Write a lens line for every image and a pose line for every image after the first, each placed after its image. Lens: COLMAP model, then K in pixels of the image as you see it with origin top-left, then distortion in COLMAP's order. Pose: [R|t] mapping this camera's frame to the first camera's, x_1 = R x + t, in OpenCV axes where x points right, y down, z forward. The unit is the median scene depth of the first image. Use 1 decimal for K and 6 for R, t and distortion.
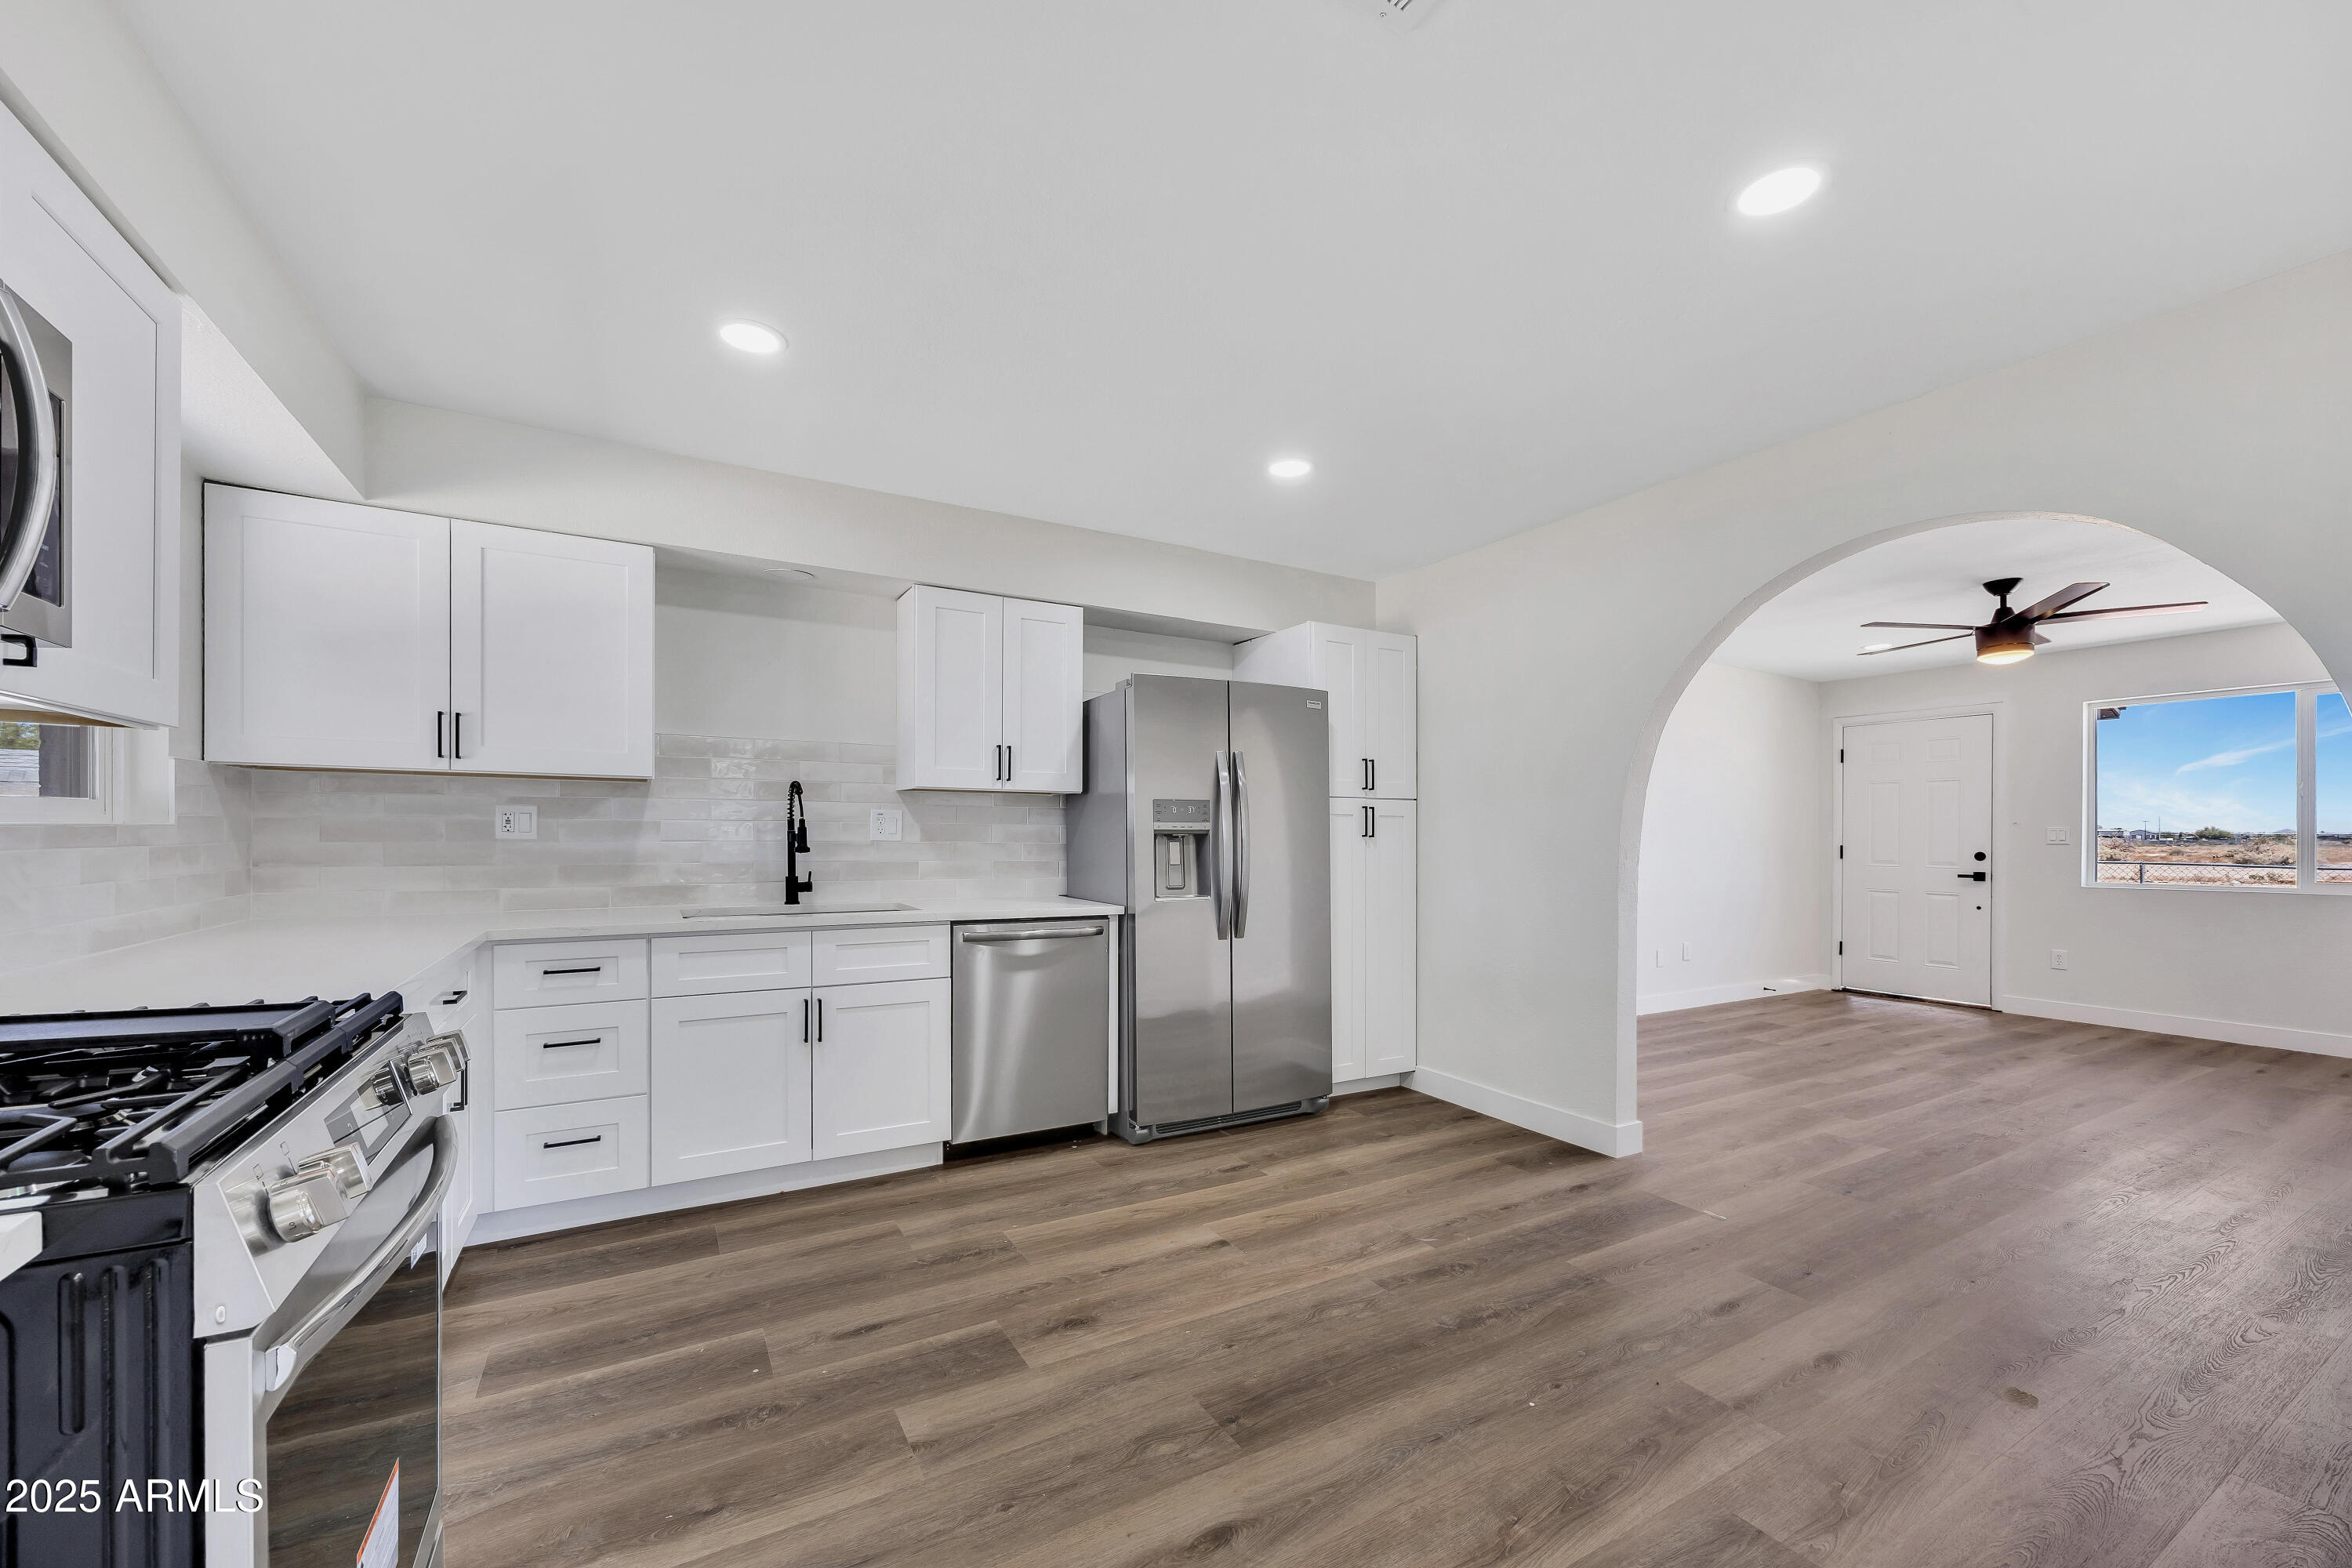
lens RADIAL K [[908.8, 0, 1163.5], [0, 908.8, 837.3], [0, 0, 1]] dist [-0.002643, -0.000039]
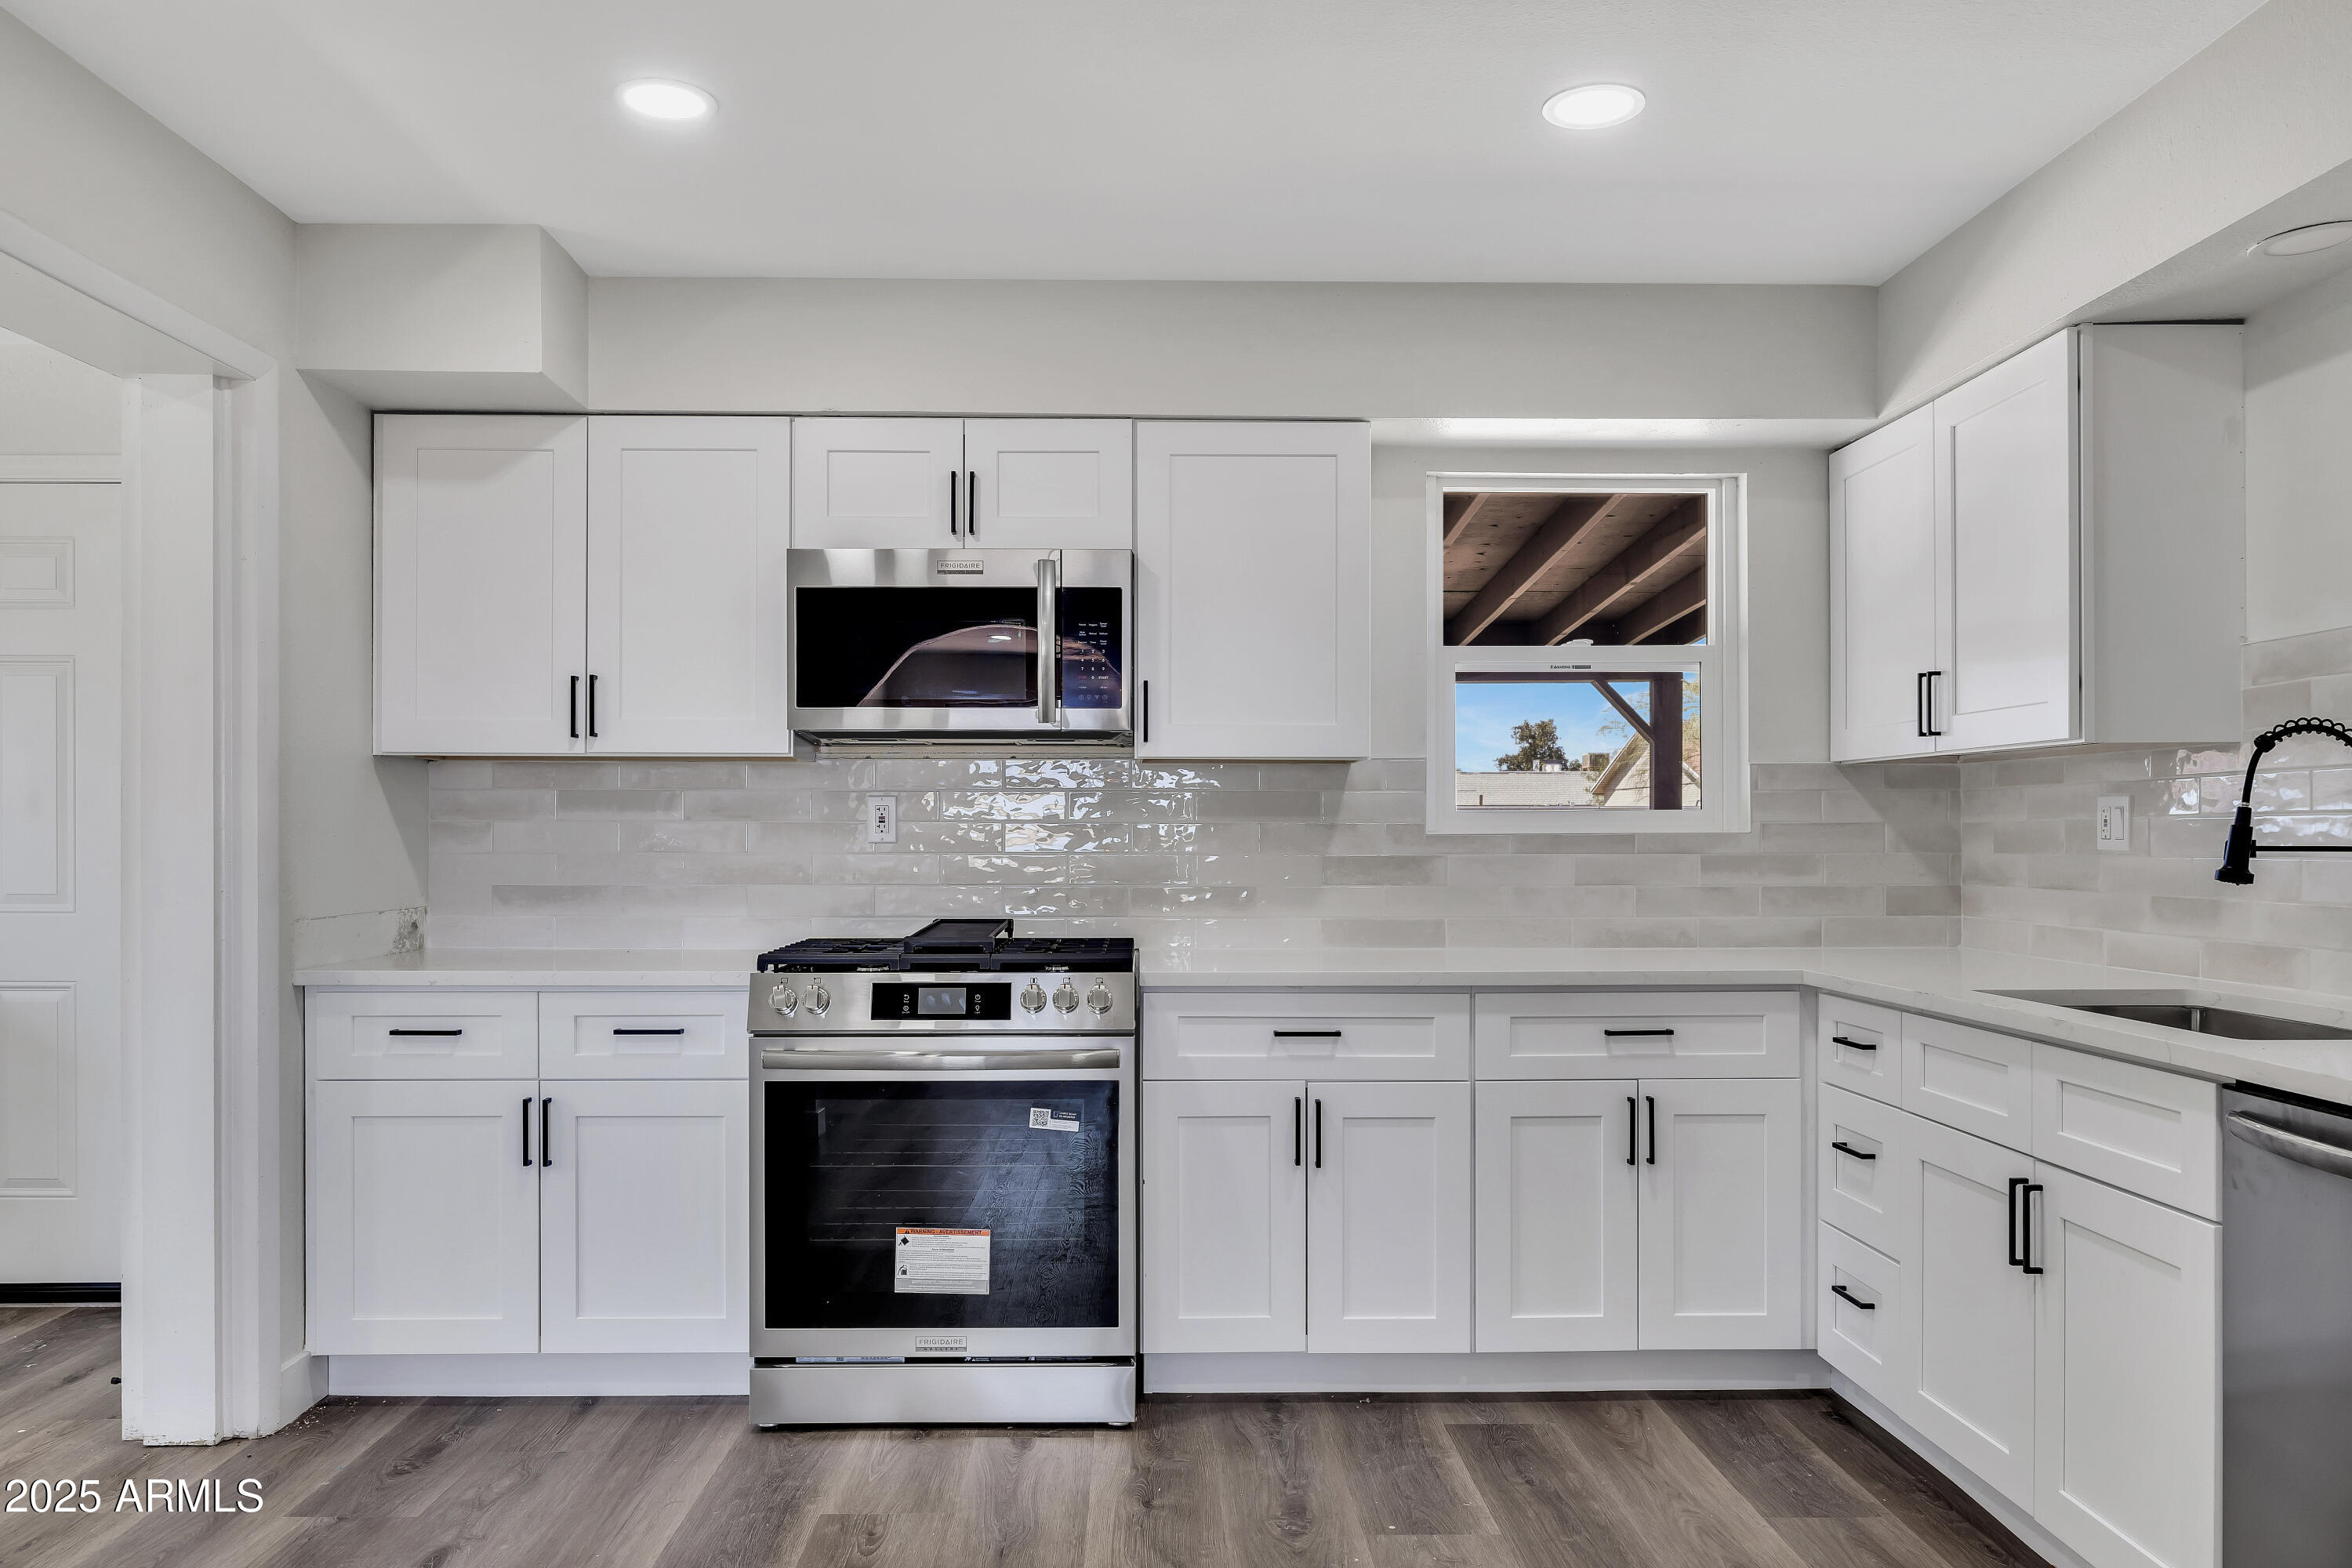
lens RADIAL K [[1694.5, 0, 1168.3], [0, 1694.5, 840.3], [0, 0, 1]] dist [-0.002422, 0.000715]
pose [[-0.468723, -0.003352, -0.883339, 0.552154], [-0.004689, 0.999988, -0.001307, -0.000474], [0.883333, 0.003529, -0.468733, 0.896649]]
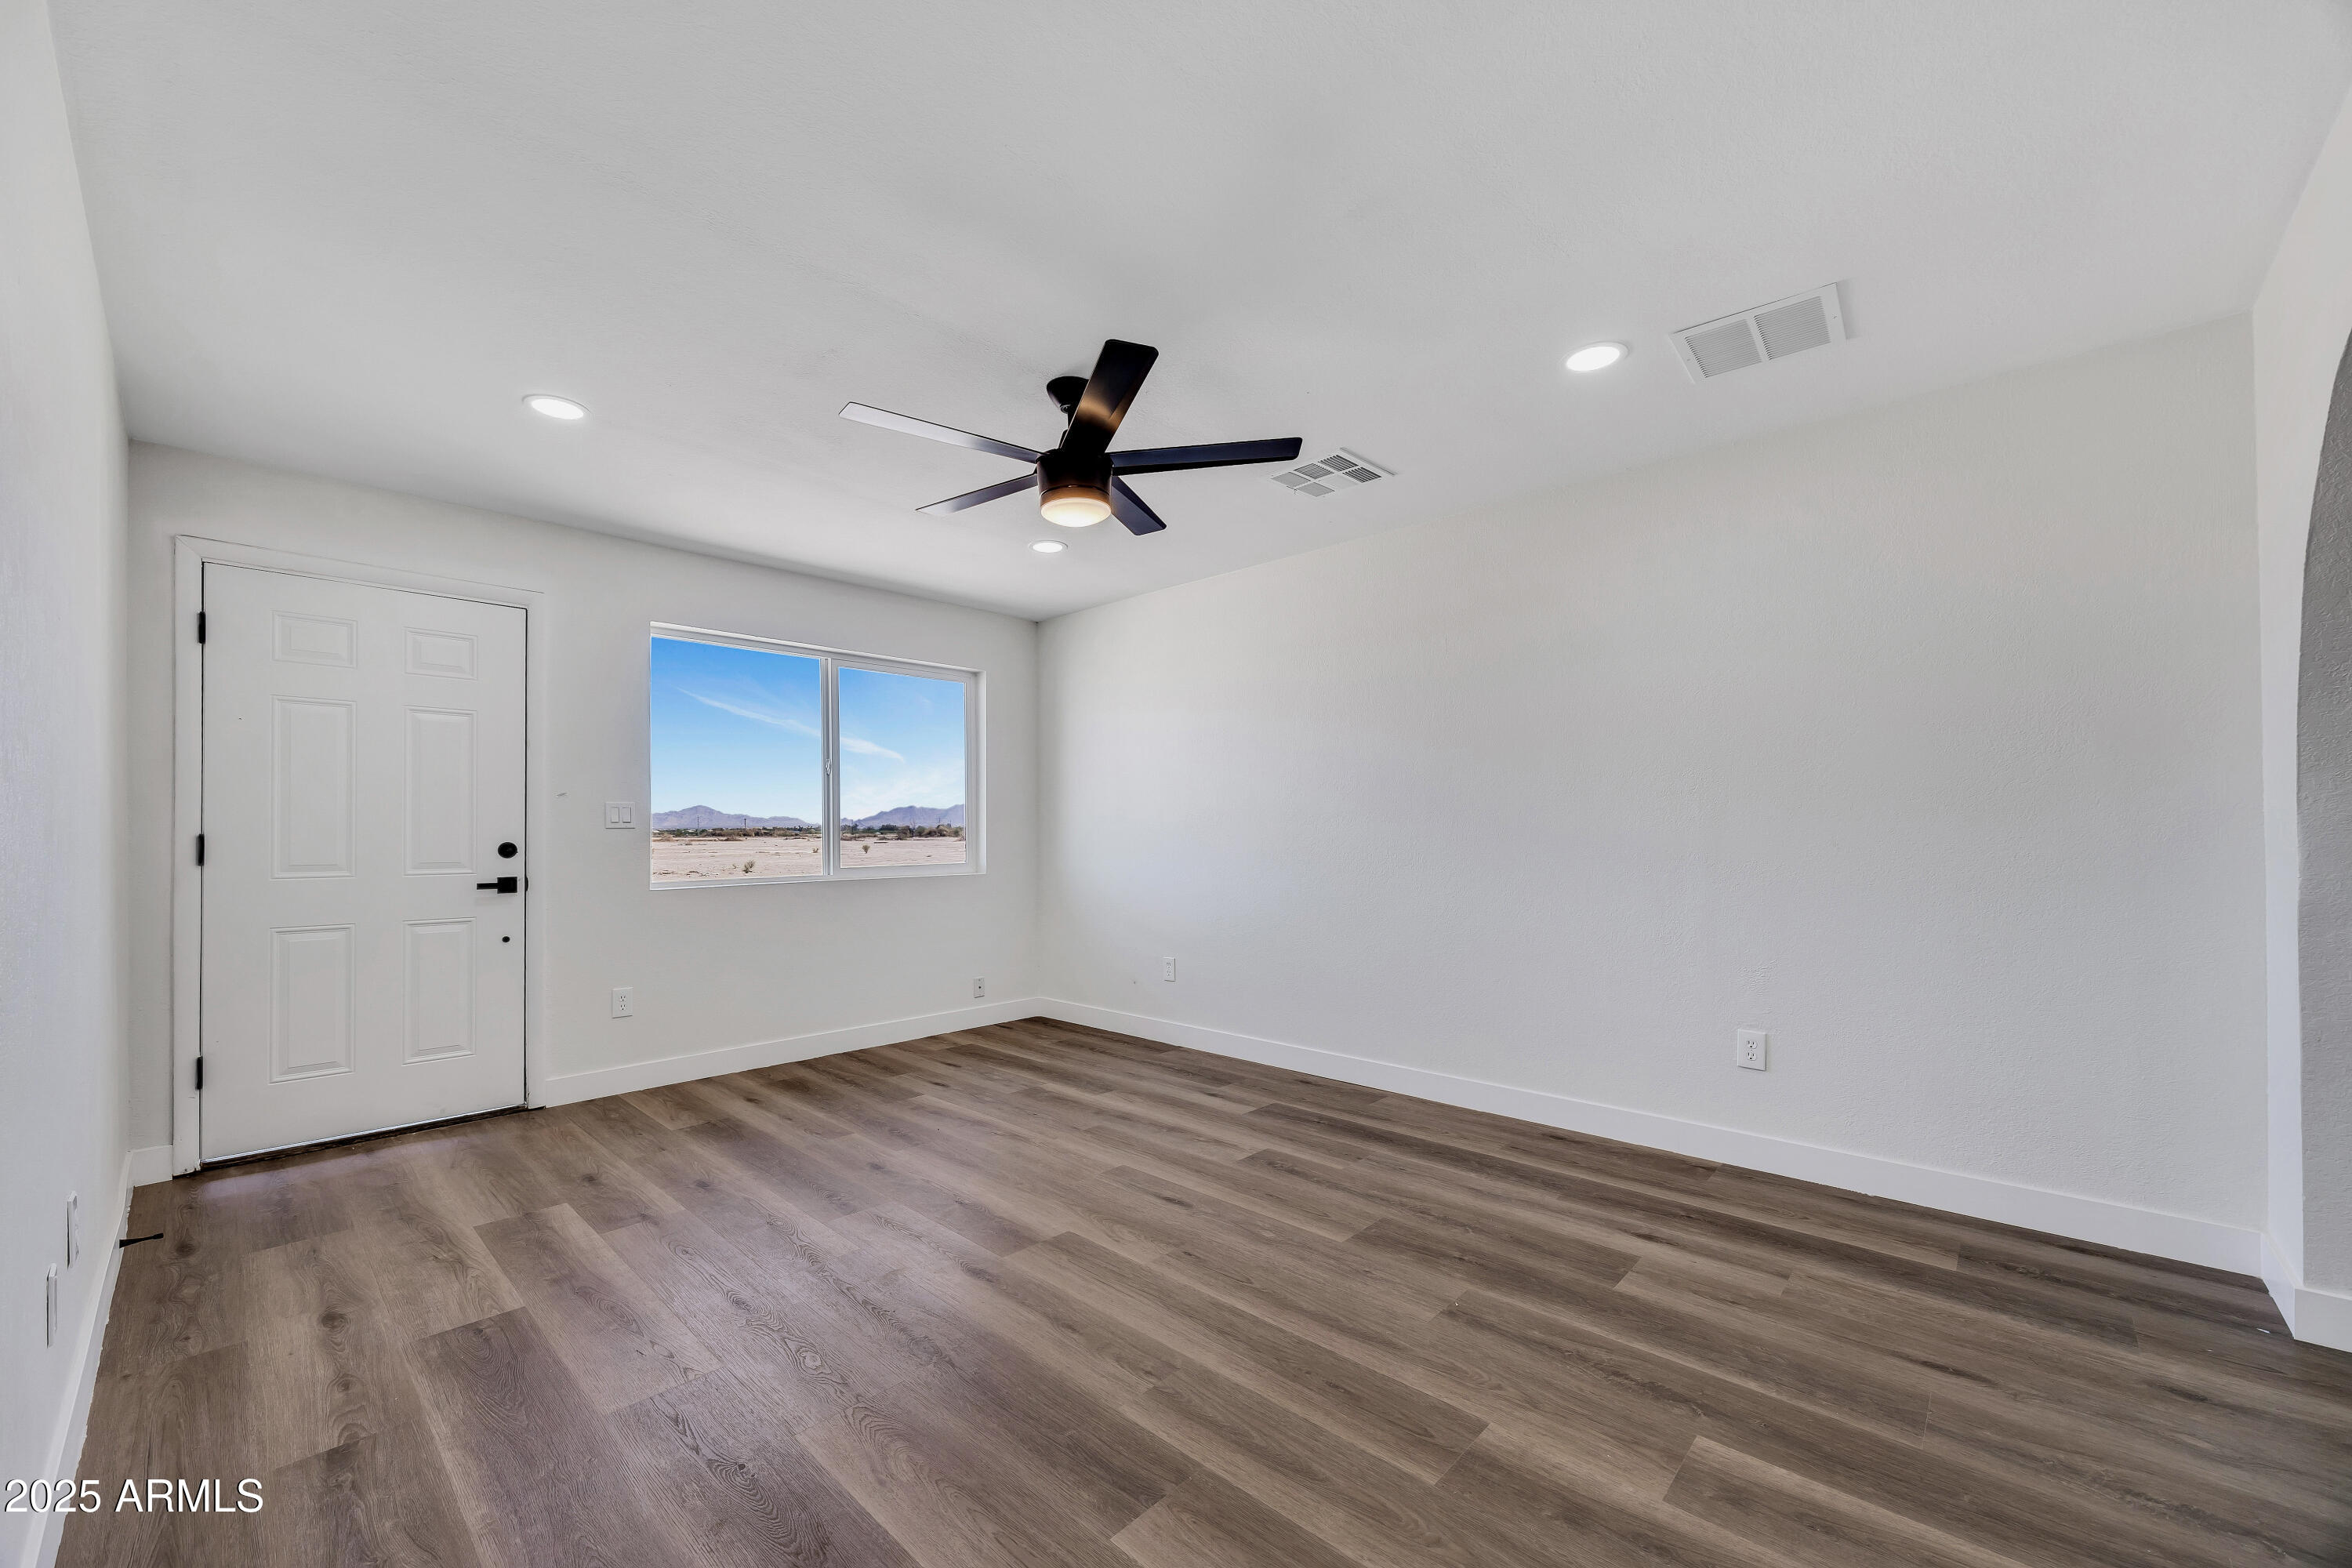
lens RADIAL K [[908.8, 0, 1163.5], [0, 908.8, 837.3], [0, 0, 1]] dist [-0.002643, -0.000039]
pose [[-0.293401, -0.010150, 0.955936, 0.432547], [0.002296, 0.999933, 0.011322, 0.014038], [-0.955987, 0.005517, -0.293358, 1.464842]]
